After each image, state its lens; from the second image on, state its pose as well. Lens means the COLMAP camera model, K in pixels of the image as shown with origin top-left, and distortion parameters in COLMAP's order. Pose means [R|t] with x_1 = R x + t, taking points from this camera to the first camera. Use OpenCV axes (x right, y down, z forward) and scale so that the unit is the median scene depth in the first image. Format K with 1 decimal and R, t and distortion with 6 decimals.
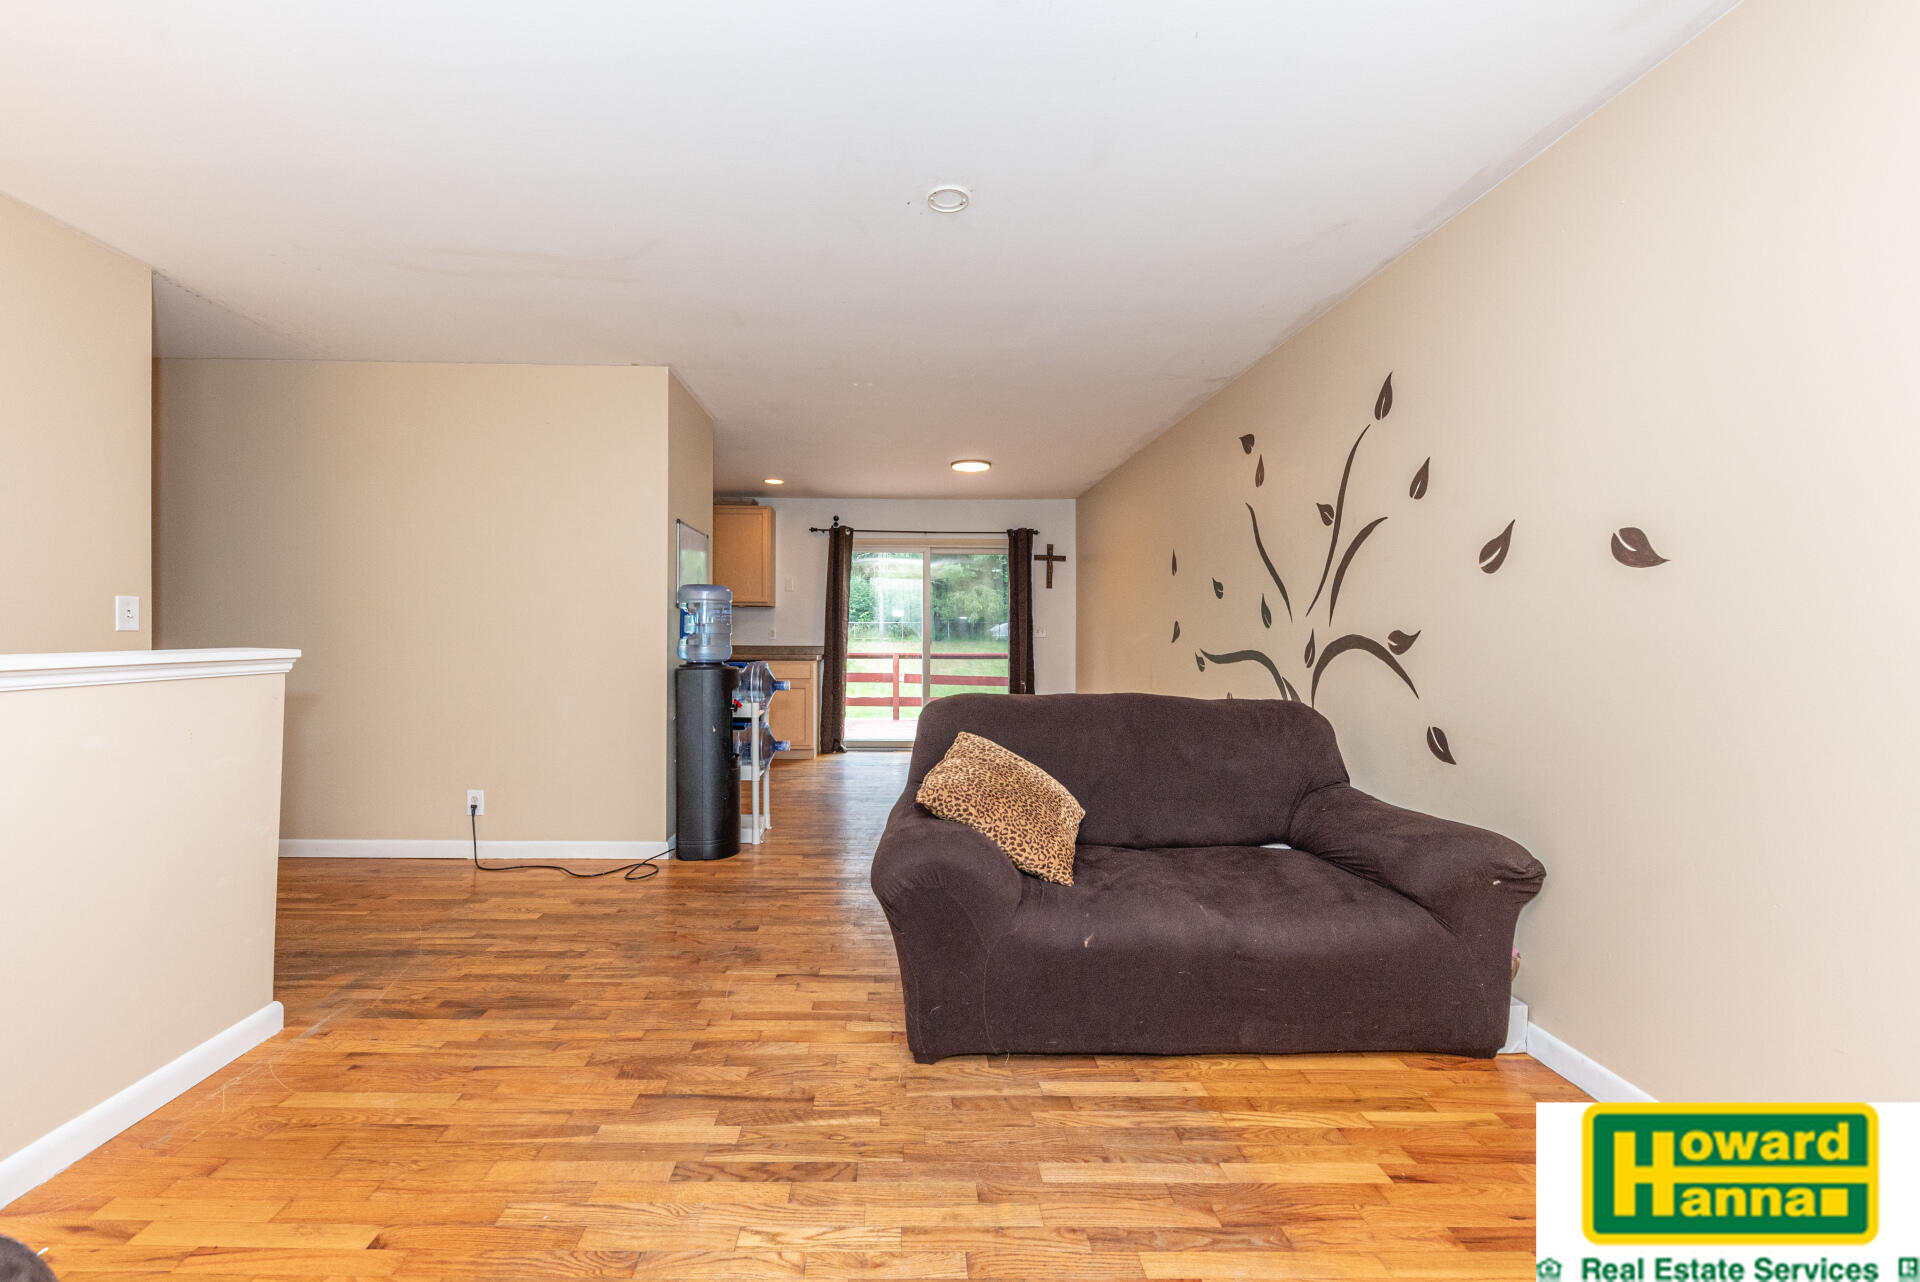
lens RADIAL K [[728.1, 0, 907.4], [0, 728.1, 636.1], [0, 0, 1]] dist [0.000058, -0.000038]
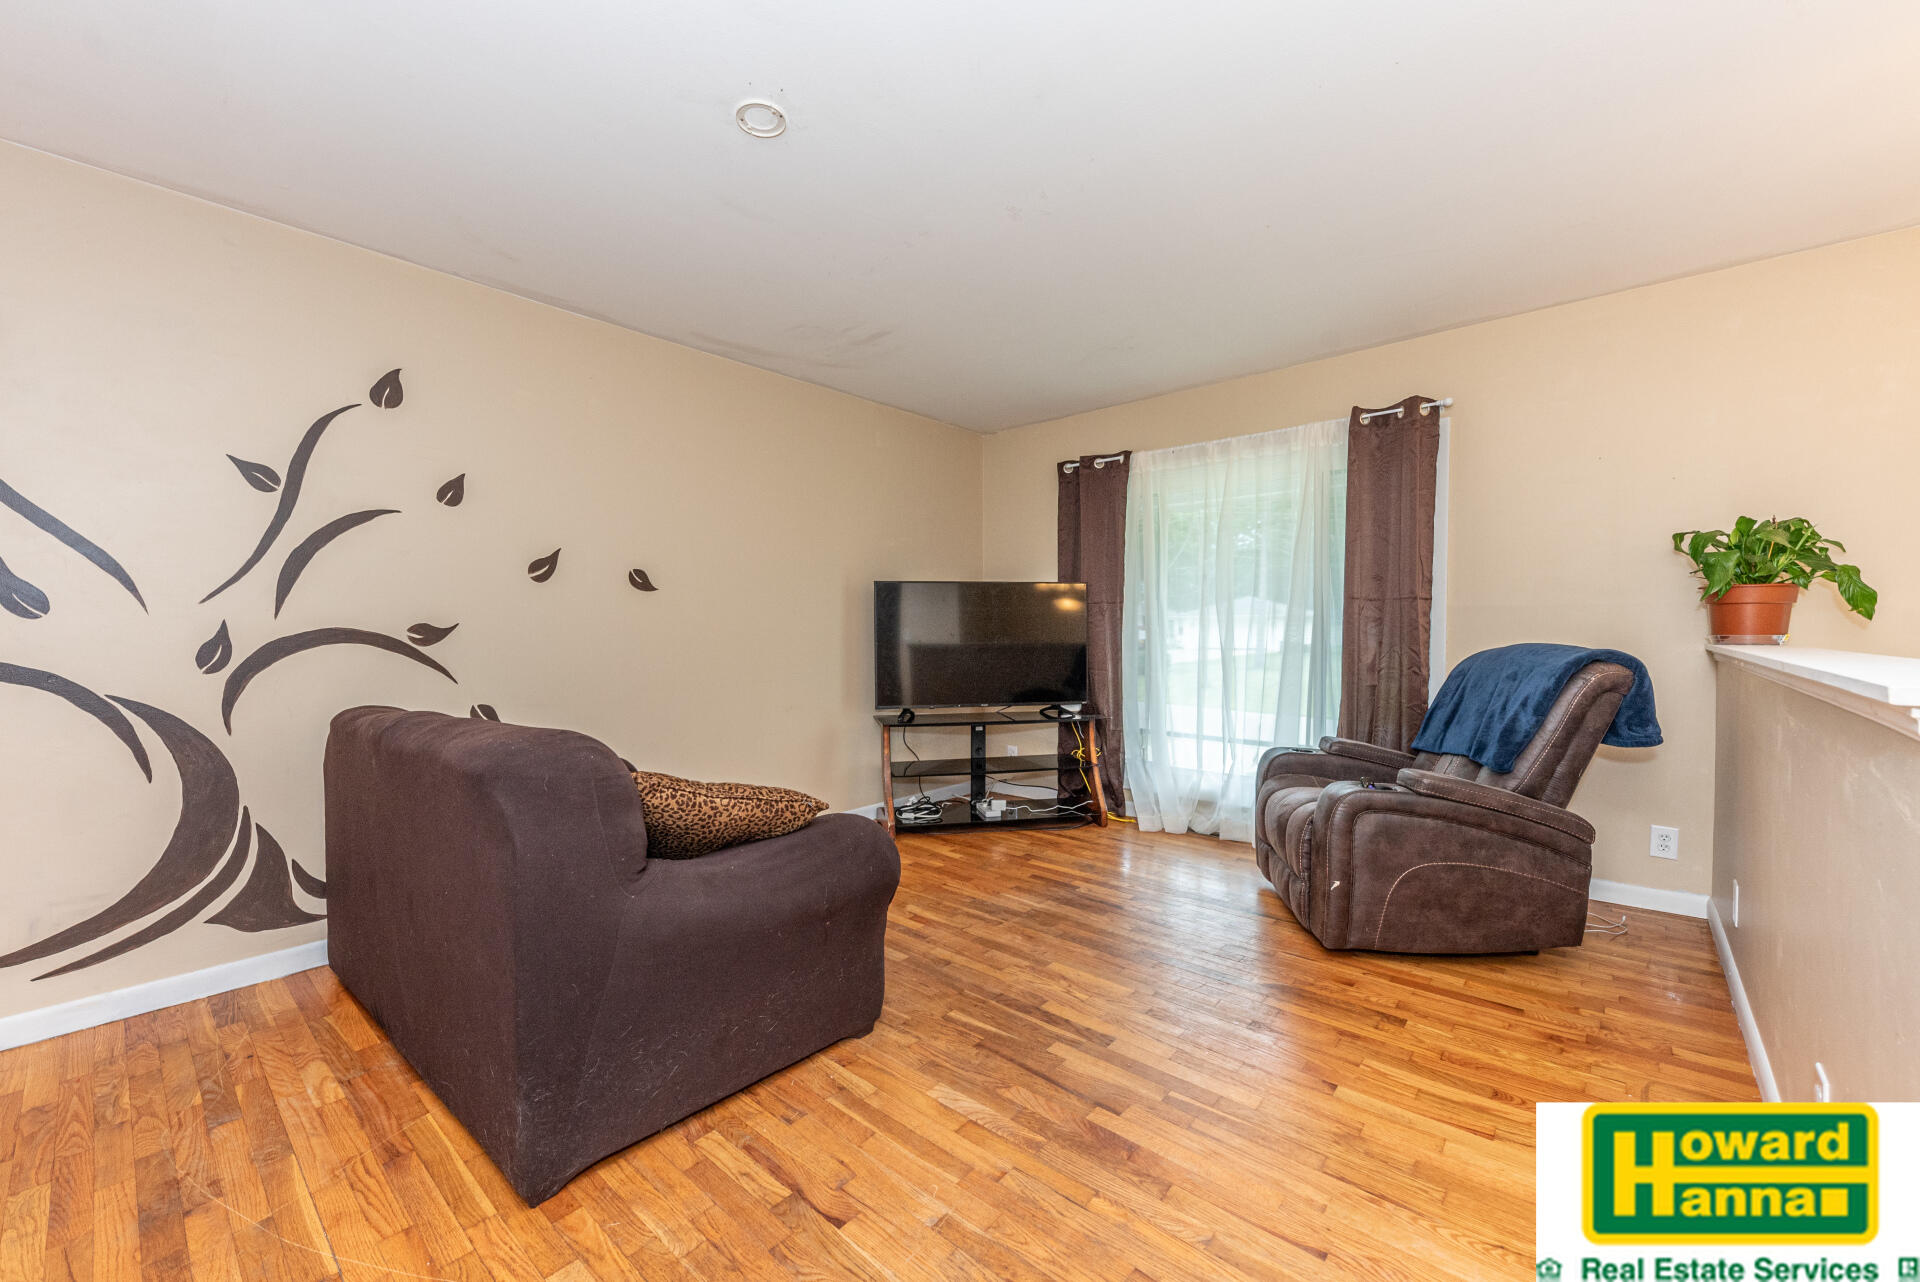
lens RADIAL K [[728.1, 0, 907.4], [0, 728.1, 636.1], [0, 0, 1]] dist [0.000058, -0.000038]
pose [[-0.703981, -0.012344, 0.710111, -0.544249], [0.004763, 0.999744, 0.022101, -0.009254], [-0.710203, 0.018941, -0.703742, 1.200786]]
